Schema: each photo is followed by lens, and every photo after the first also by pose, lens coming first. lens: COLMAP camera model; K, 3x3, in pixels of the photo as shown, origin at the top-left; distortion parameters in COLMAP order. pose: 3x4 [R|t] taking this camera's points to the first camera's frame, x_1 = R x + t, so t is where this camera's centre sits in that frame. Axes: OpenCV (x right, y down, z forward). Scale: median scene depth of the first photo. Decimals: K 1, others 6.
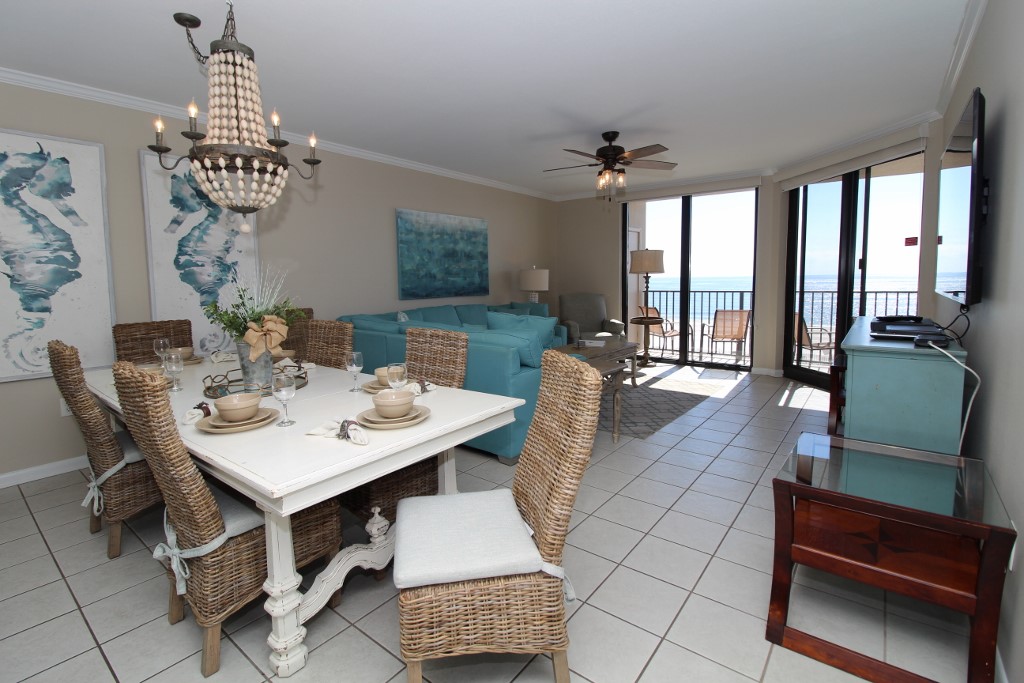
lens RADIAL K [[474.2, 0, 505.2], [0, 474.2, 323.6], [0, 0, 1]] dist [-0.008280, -0.006997]
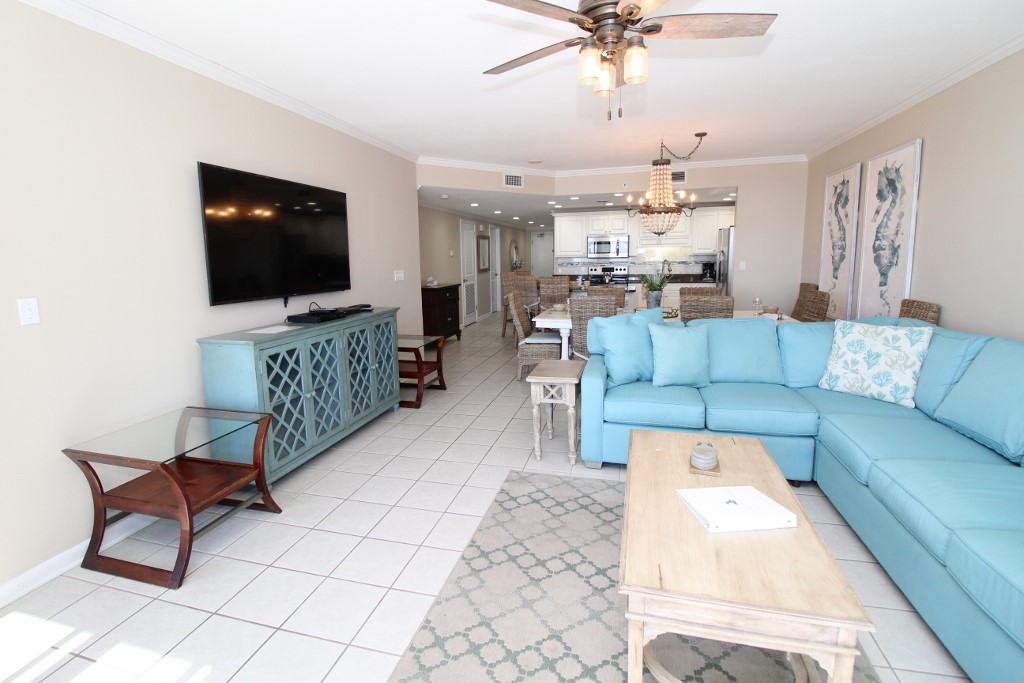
lens RADIAL K [[474.2, 0, 507.7], [0, 474.2, 320.3], [0, 0, 1]] dist [-0.008280, -0.006997]
pose [[-0.914631, 0.086252, -0.394981, 0.401874], [-0.005747, 0.974105, 0.226023, -0.137751], [0.404248, 0.208997, -0.890451, 1.117216]]
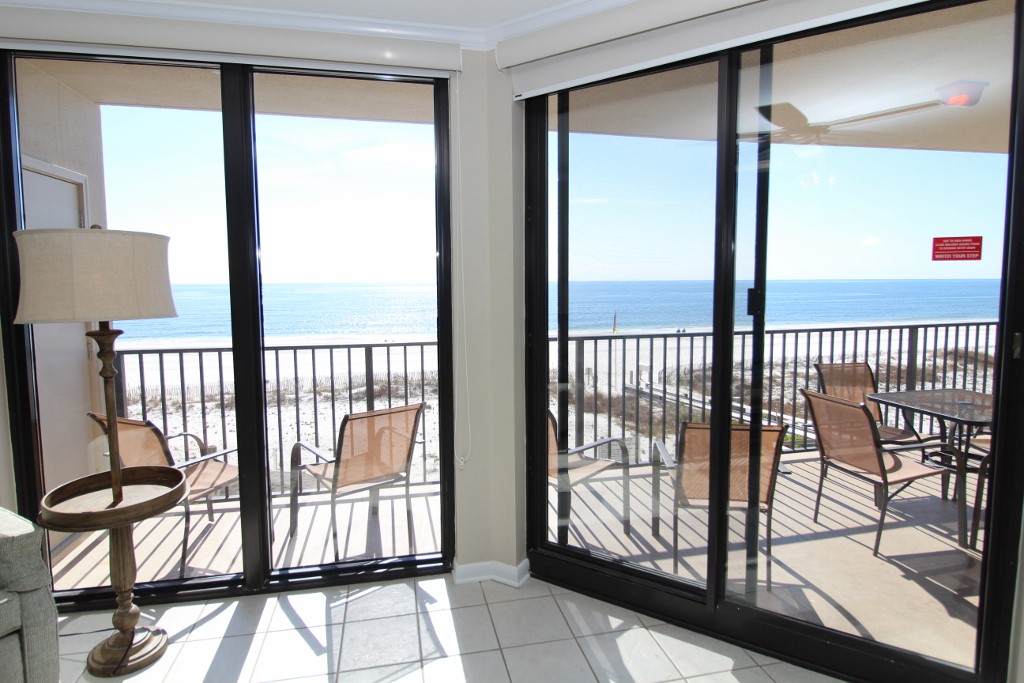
lens RADIAL K [[552.3, 0, 507.9], [0, 552.3, 319.0], [0, 0, 1]] dist [-0.003944, -0.001473]
pose [[0.633800, -0.042860, 0.772308, 0.244192], [0.069867, 0.997554, -0.001976, -0.107910], [-0.770335, 0.055211, 0.635245, 0.751079]]
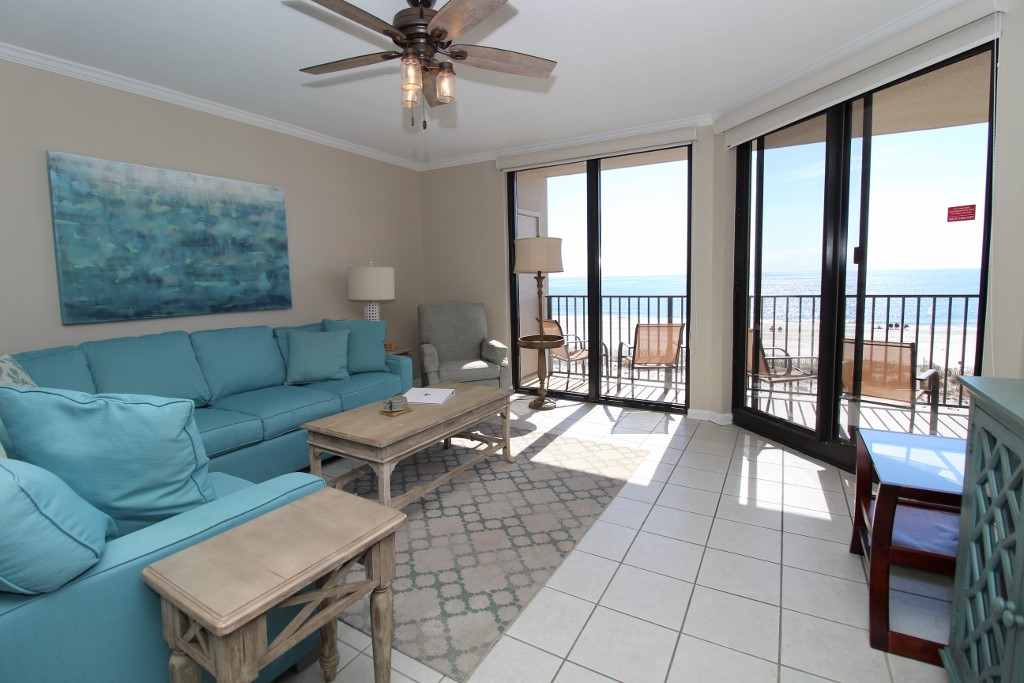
lens RADIAL K [[474.2, 0, 508.2], [0, 474.2, 322.1], [0, 0, 1]] dist [-0.008280, -0.006997]
pose [[0.989345, -0.019926, 0.144223, 0.184786], [0.020458, 0.999788, -0.002202, -0.040428], [-0.144149, 0.005129, 0.989543, 0.394879]]
